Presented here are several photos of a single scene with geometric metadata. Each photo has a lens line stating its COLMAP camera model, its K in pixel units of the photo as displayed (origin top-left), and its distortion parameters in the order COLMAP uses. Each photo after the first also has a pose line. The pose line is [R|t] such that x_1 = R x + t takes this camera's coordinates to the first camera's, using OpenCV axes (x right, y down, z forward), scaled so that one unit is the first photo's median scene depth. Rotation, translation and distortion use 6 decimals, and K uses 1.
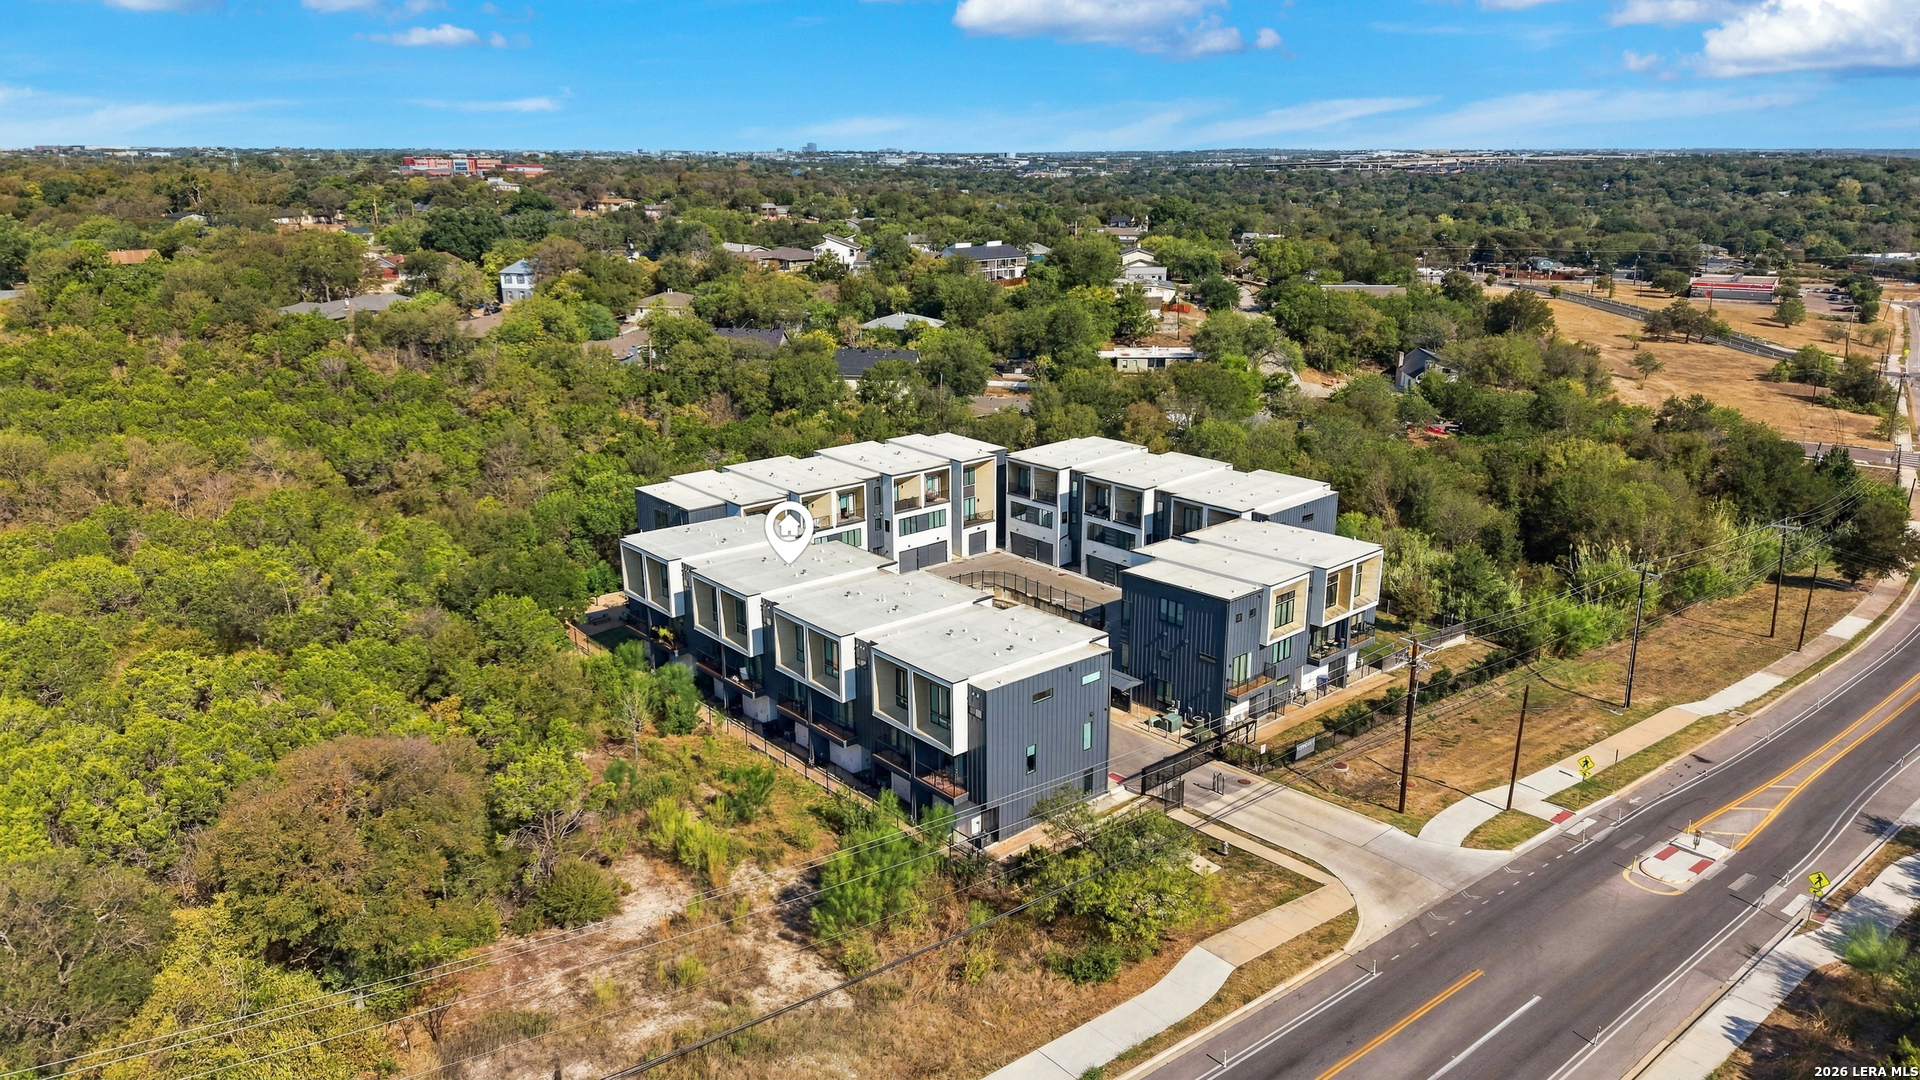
lens RADIAL K [[1285.1, 0, 930.2], [0, 1285.1, 543.8], [0, 0, 1]] dist [0.069331, -0.096404]
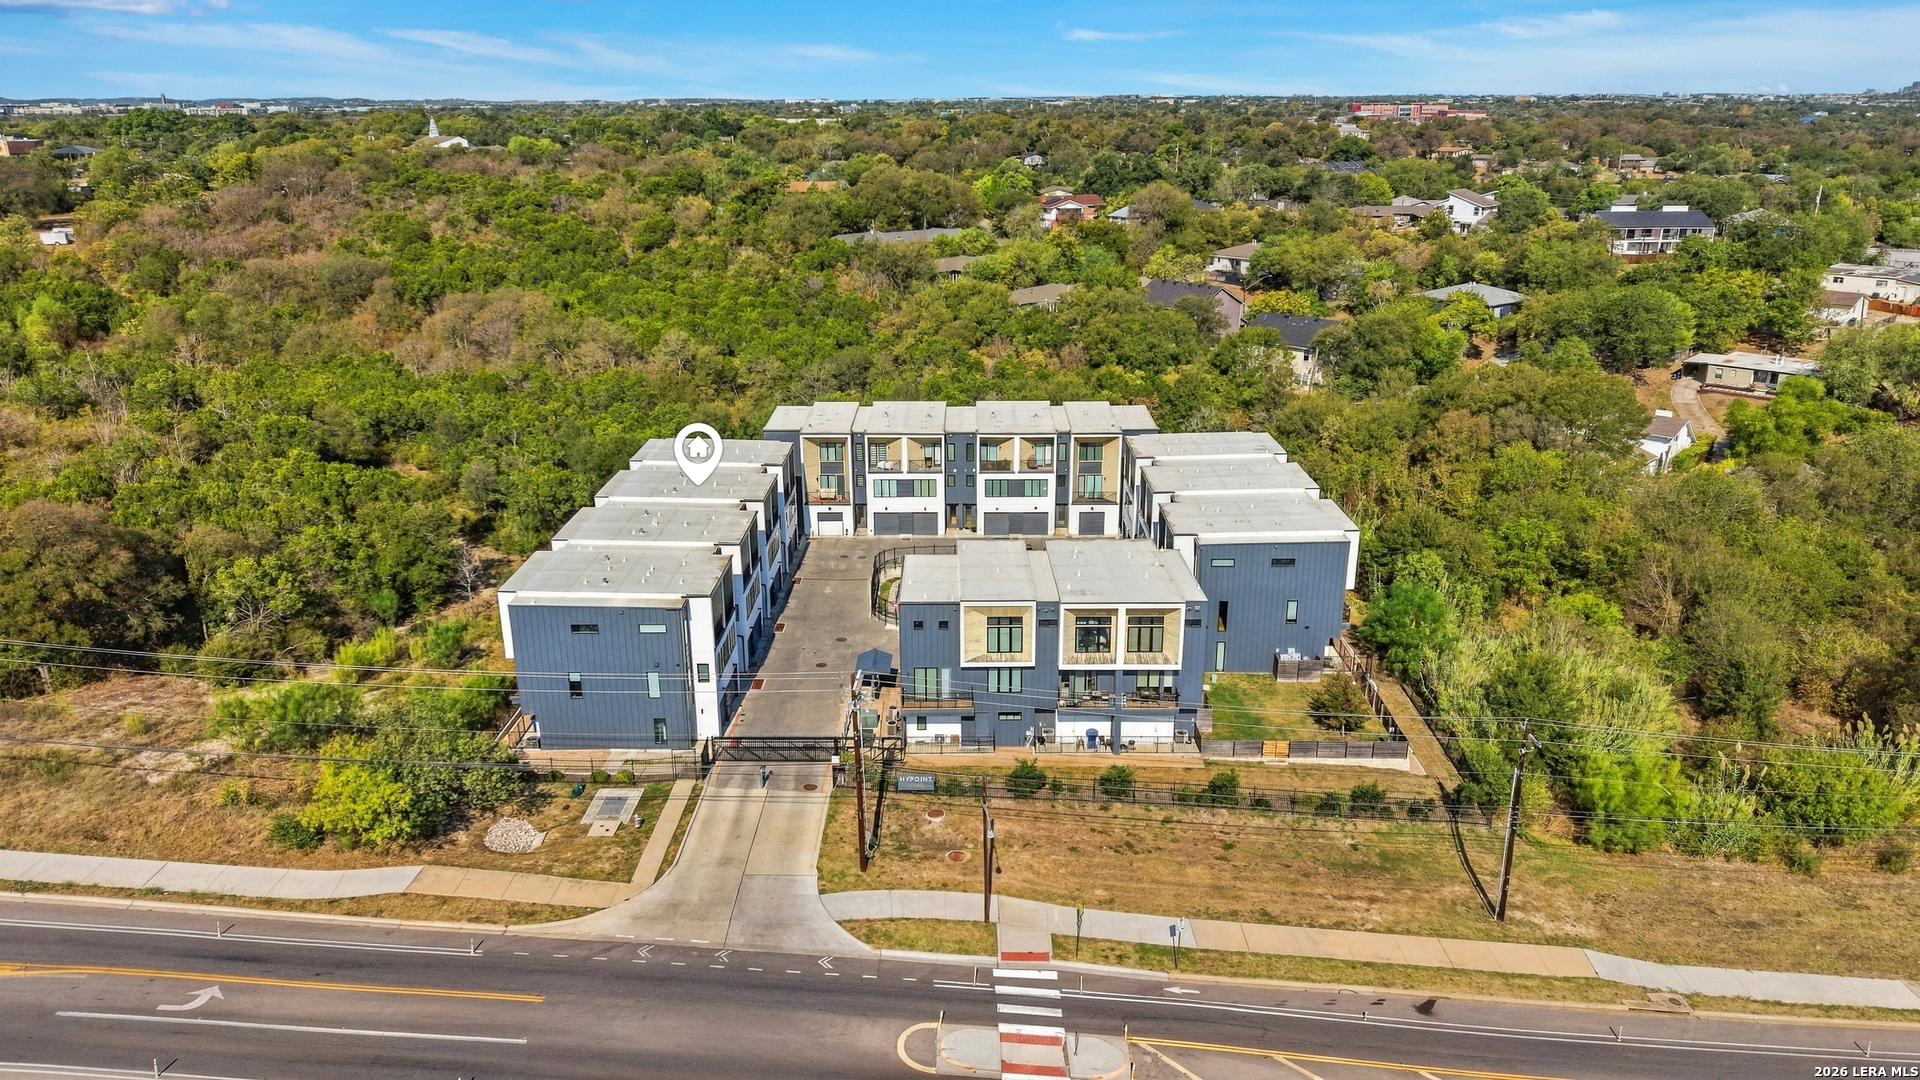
lens RADIAL K [[1285.1, 0, 930.2], [0, 1285.1, 543.8], [0, 0, 1]] dist [0.069331, -0.096404]
pose [[0.744481, 0.213332, -0.632643, 0.620634], [-0.187063, 0.976274, 0.109074, -0.075765], [0.640902, 0.037141, 0.766724, 0.247530]]
